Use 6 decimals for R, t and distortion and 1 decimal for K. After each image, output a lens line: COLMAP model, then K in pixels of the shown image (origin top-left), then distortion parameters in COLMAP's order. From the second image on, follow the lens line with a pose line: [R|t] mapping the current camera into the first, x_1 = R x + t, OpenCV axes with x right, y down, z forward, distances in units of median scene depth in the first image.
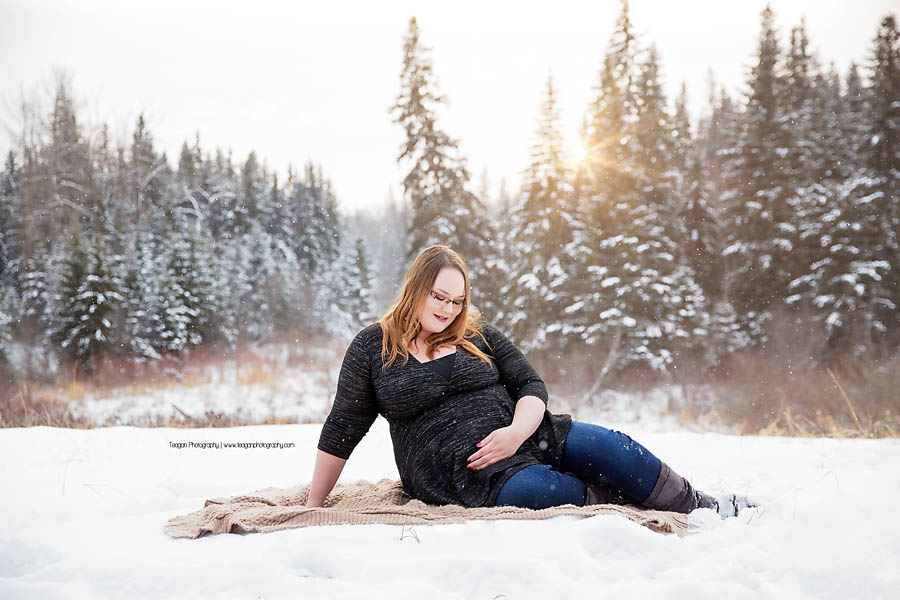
lens RADIAL K [[1444.5, 0, 450.0], [0, 1444.5, 300.0], [0, 0, 1]] dist [-0.013820, 0.038477]
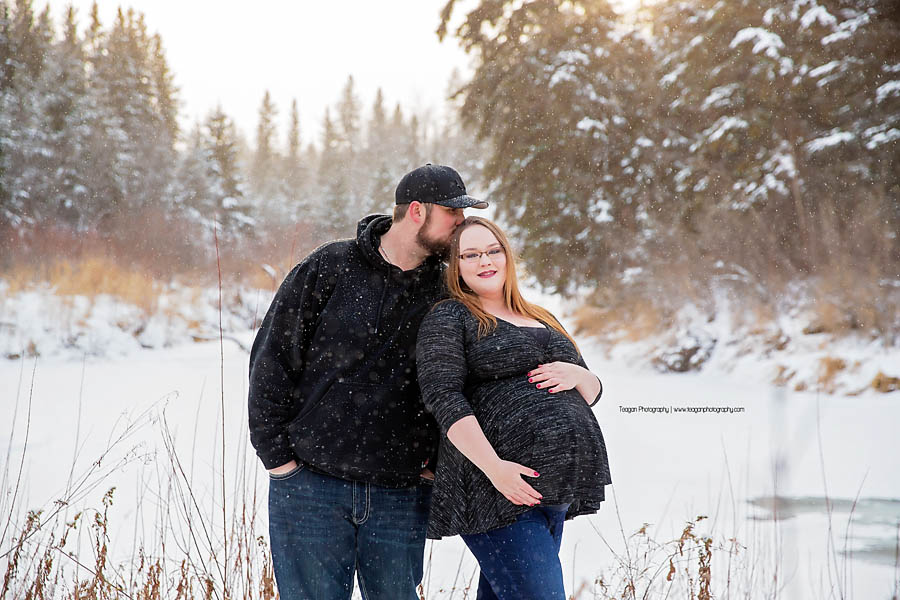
lens RADIAL K [[1599.0, 0, 450.0], [0, 1599.0, 300.0], [0, 0, 1]] dist [0.200069, 0.096777]
pose [[0.989874, -0.000284, 0.141948, -0.077918], [0.001441, 0.999967, -0.008049, 0.050614], [-0.141940, 0.008172, 0.989841, 0.389117]]
